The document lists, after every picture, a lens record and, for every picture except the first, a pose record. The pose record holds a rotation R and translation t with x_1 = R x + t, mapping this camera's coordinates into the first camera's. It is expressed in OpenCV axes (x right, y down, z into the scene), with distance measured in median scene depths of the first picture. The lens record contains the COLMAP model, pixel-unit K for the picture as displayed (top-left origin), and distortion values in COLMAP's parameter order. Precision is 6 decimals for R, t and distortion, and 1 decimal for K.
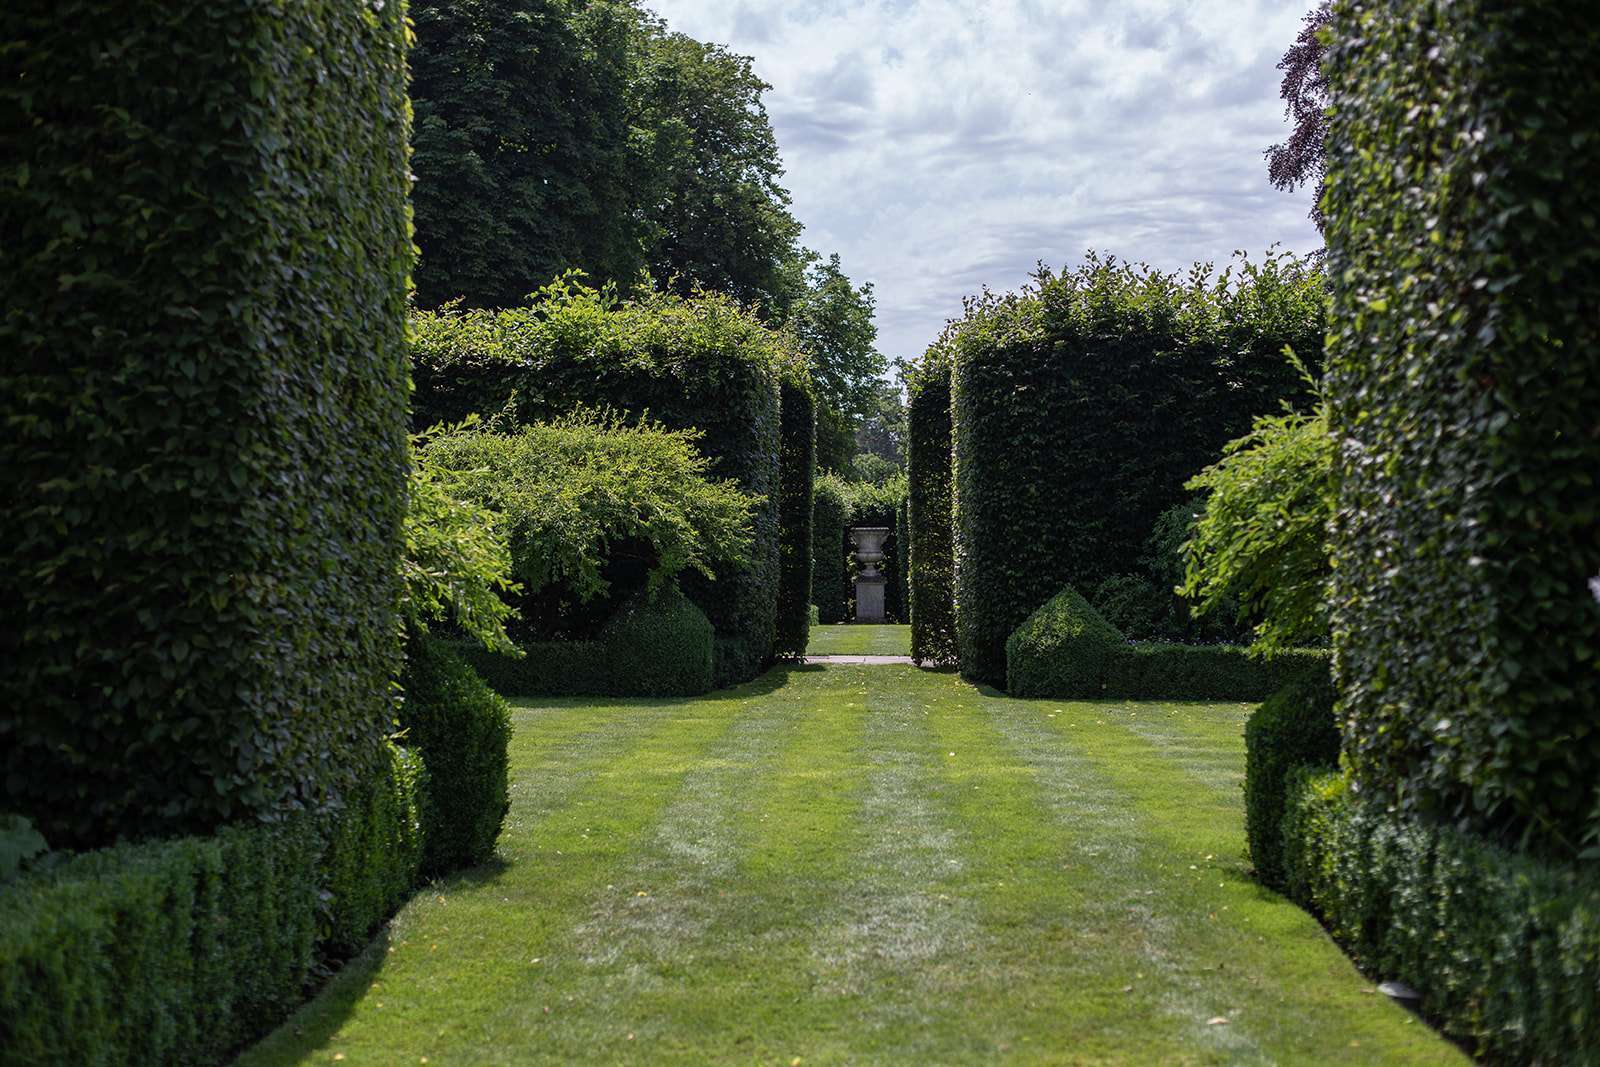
lens RADIAL K [[2325.7, 0, 799.7], [0, 2325.7, 526.5], [0, 0, 1]] dist [0.123065, 0.000000]
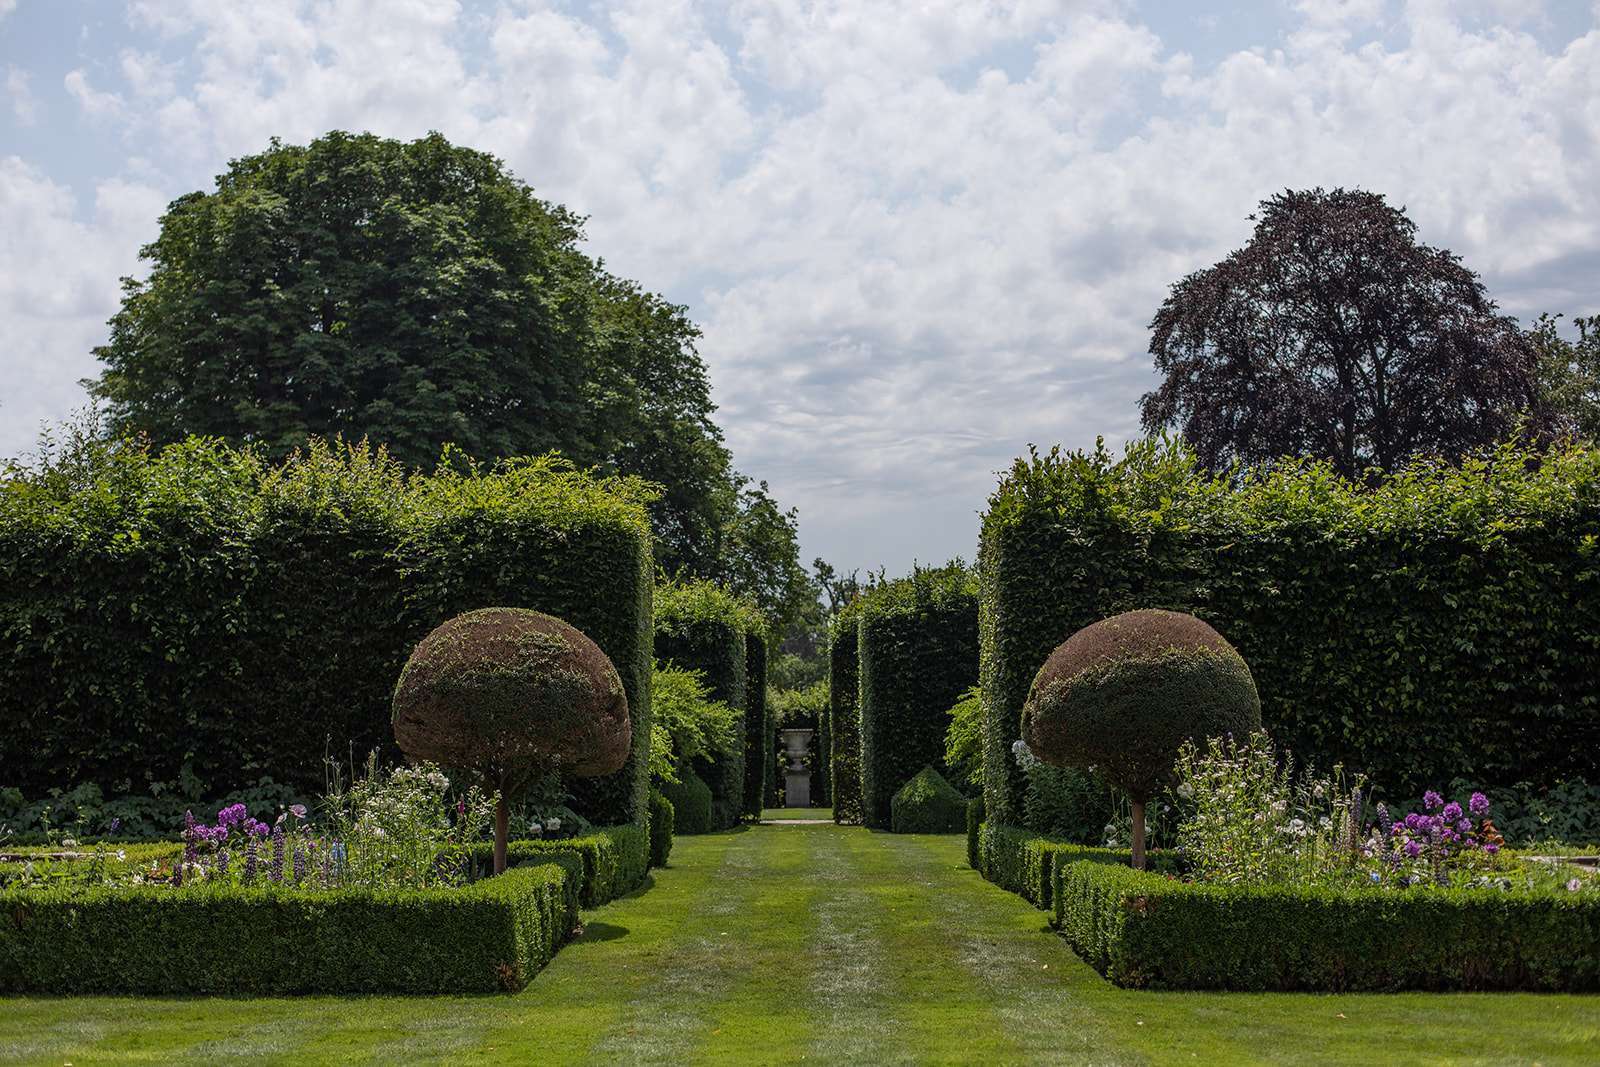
lens RADIAL K [[2325.7, 0, 812.9], [0, 2325.7, 537.1], [0, 0, 1]] dist [0.123065, 0.000000]
pose [[0.999199, -0.000349, 0.040004, -0.010005], [0.003600, 0.996688, -0.081244, -0.000666], [-0.039844, 0.081323, 0.995891, -0.204452]]
